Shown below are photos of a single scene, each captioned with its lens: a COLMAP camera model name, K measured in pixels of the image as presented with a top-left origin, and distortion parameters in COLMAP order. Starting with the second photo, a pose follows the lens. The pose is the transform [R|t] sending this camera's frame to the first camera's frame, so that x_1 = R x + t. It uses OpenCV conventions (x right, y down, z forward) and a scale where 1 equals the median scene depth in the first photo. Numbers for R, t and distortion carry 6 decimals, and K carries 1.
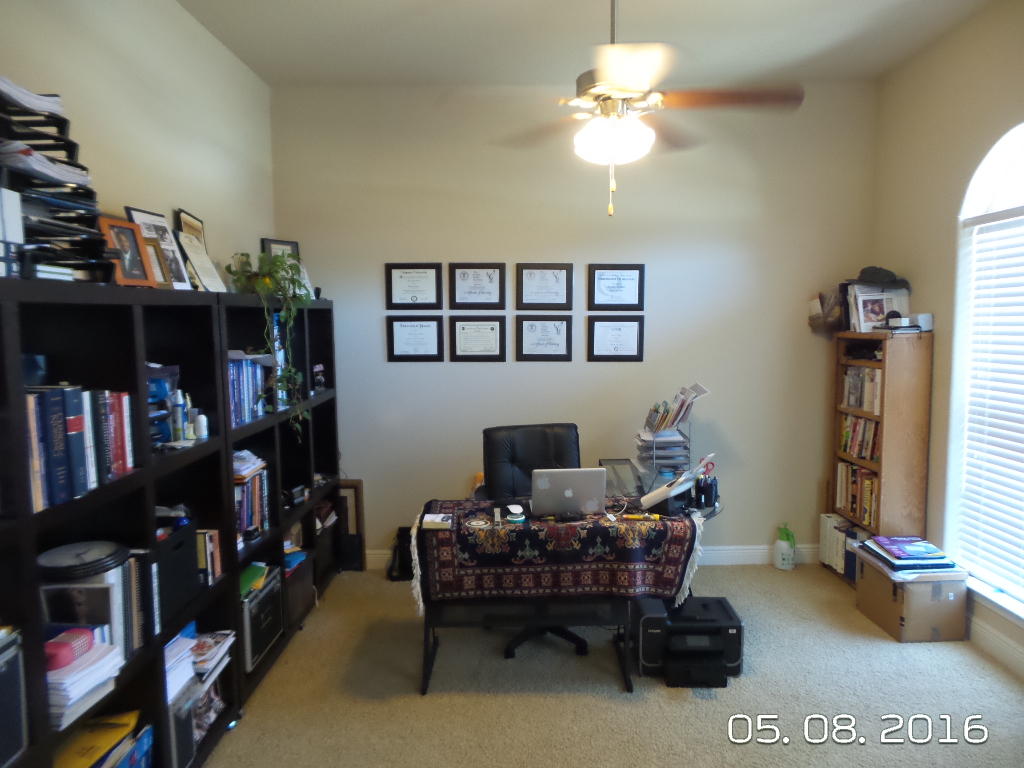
lens RADIAL K [[696.7, 0, 507.7], [0, 696.7, 386.3], [0, 0, 1]] dist [-0.015591, 0.010717]
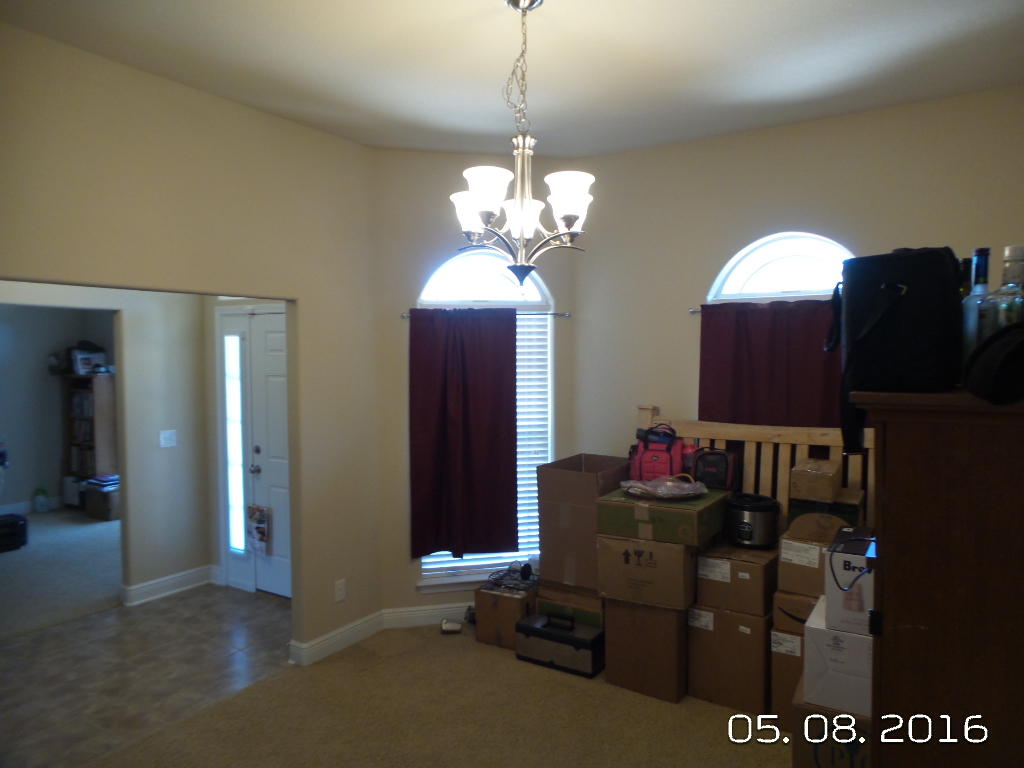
lens RADIAL K [[696.7, 0, 506.9], [0, 696.7, 389.9], [0, 0, 1]] dist [-0.015591, 0.010717]
pose [[0.530777, -0.022677, 0.847208, -0.486765], [0.073833, 0.997079, -0.019568, 0.088157], [-0.844290, 0.072938, 0.530900, -1.003634]]
